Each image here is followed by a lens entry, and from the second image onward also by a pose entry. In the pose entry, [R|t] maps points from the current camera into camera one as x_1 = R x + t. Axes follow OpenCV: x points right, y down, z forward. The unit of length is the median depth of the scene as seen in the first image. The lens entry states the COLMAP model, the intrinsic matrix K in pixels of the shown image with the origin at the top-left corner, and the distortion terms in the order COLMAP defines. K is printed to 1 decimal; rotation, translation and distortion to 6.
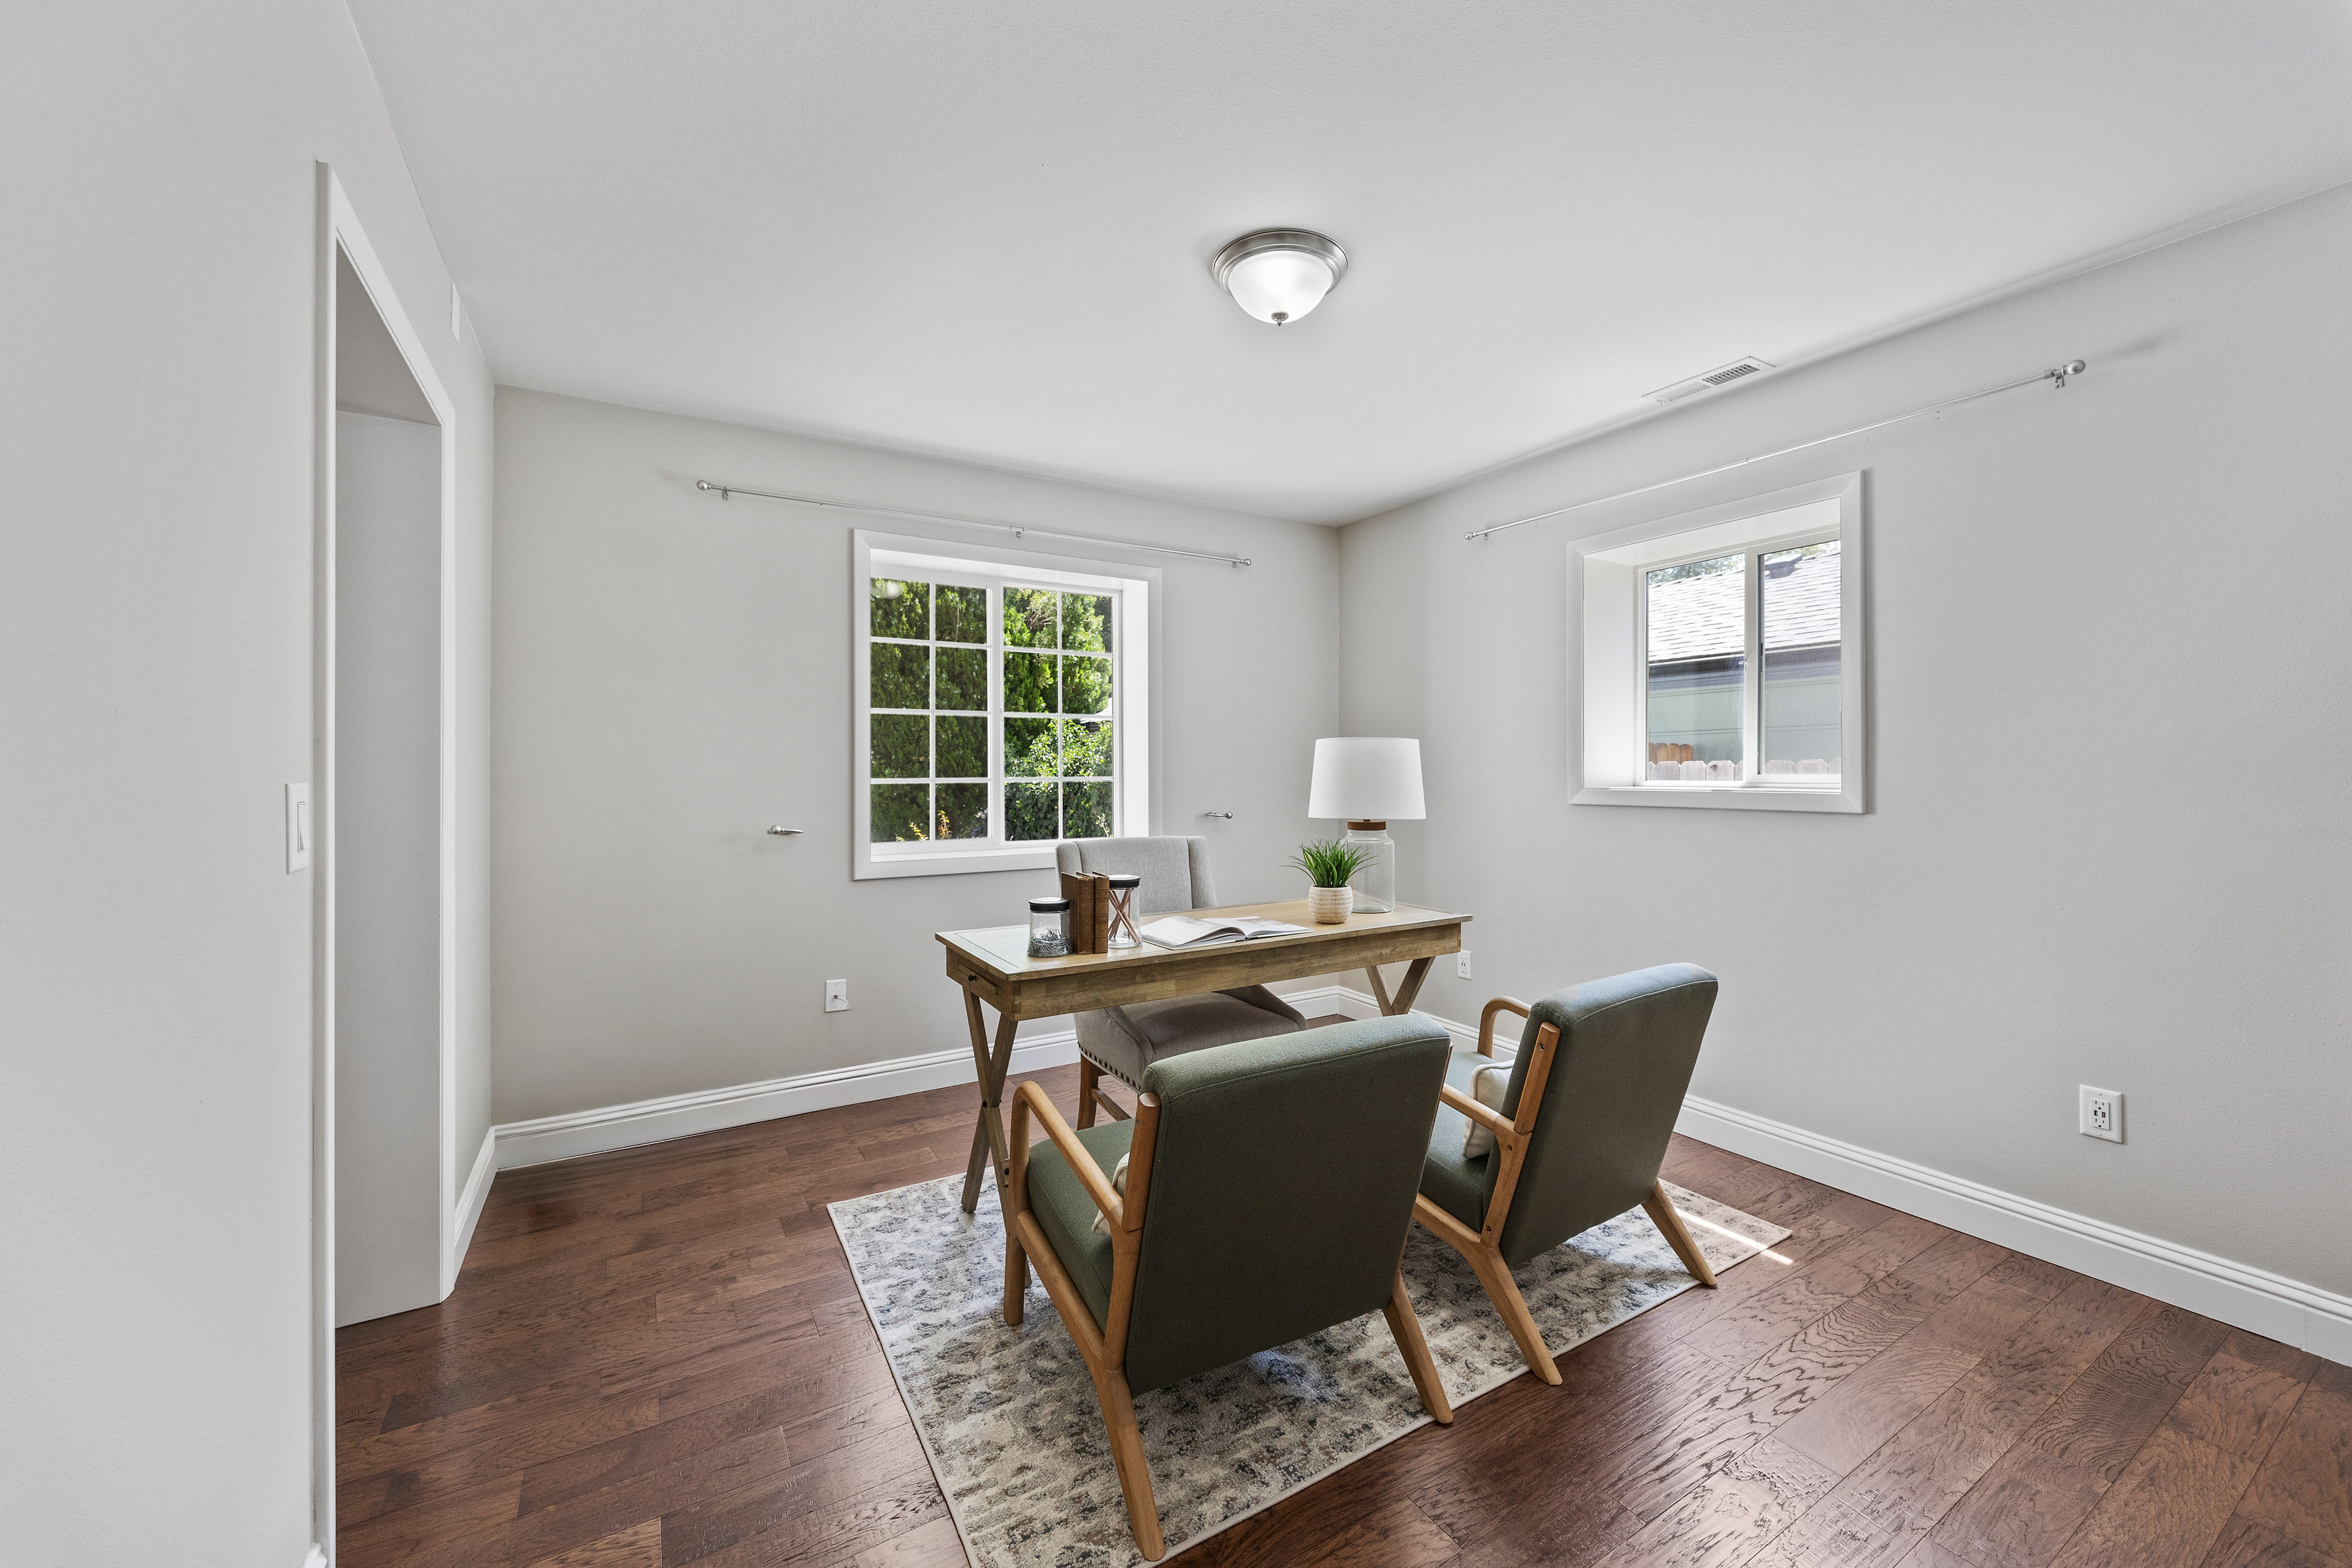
lens RADIAL K [[900.4, 0, 1189.5], [0, 900.4, 778.2], [0, 0, 1]] dist [-0.001899, -0.000208]
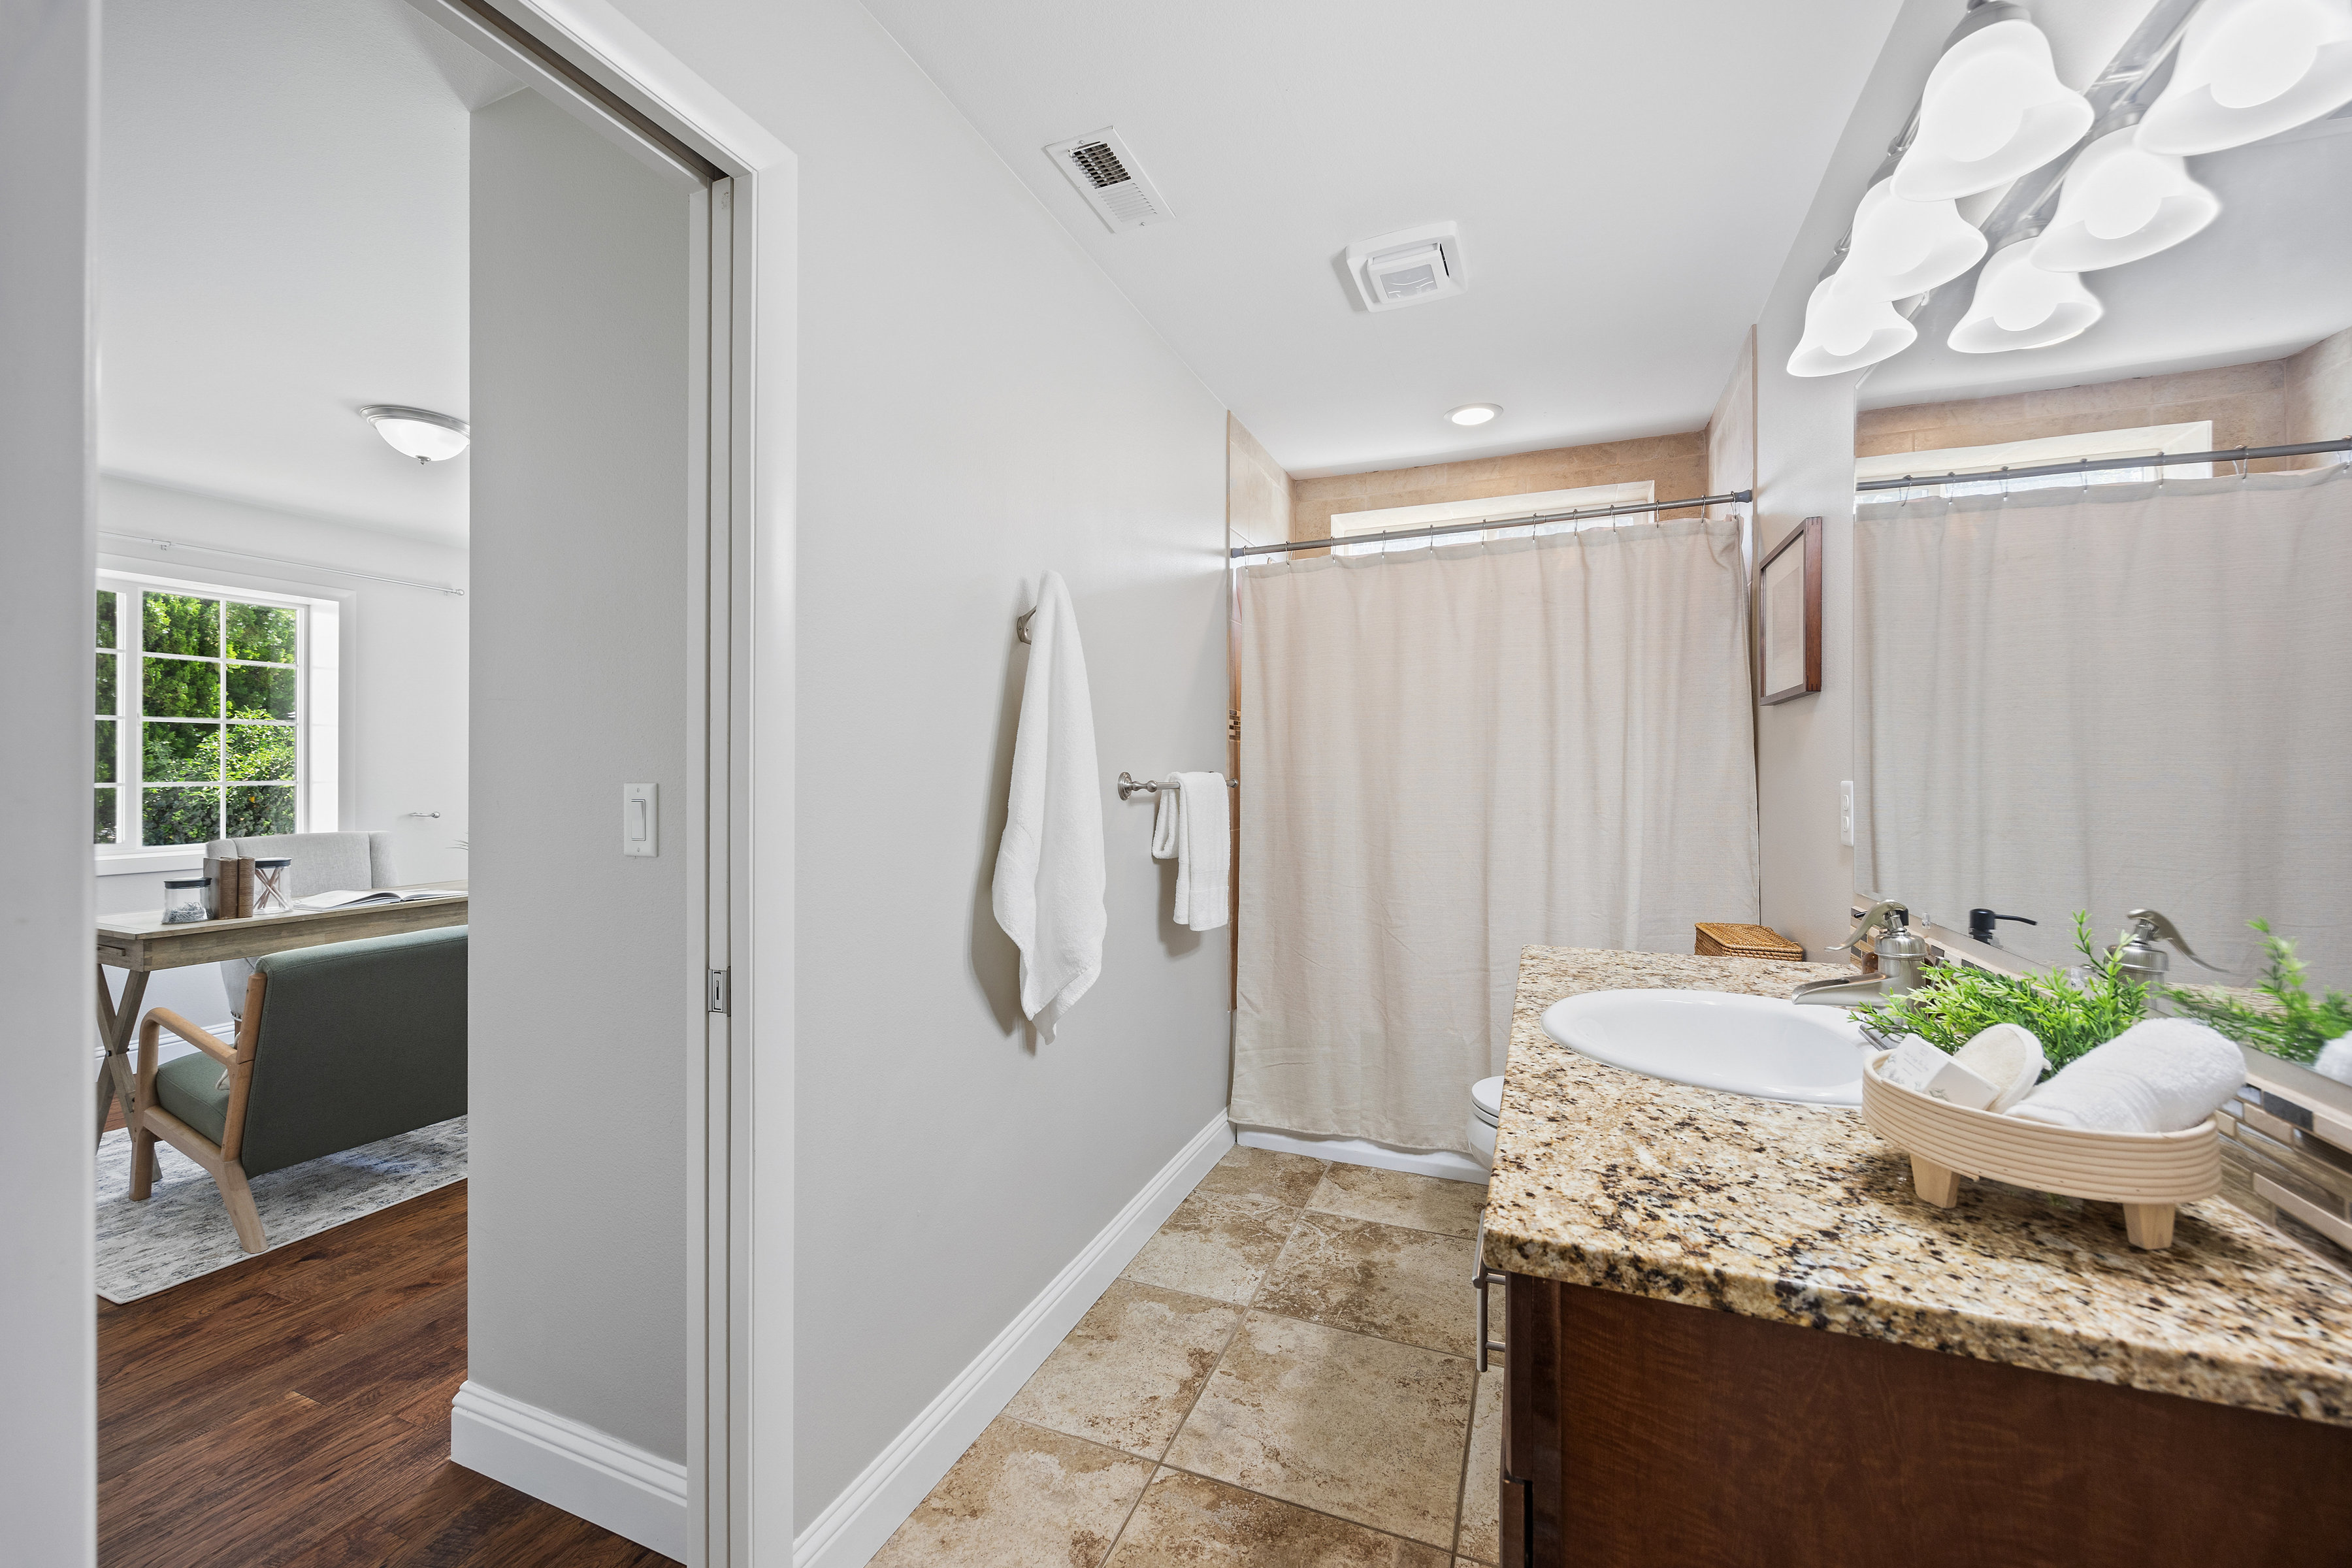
lens RADIAL K [[922.4, 0, 1188.3], [0, 922.4, 772.7], [0, 0, 1]] dist [0.000747, -0.000004]
pose [[0.805113, 0.003710, 0.593110, 0.214523], [0.002456, 0.999951, -0.009589, 0.002663], [-0.593117, 0.009176, 0.805064, -0.912485]]
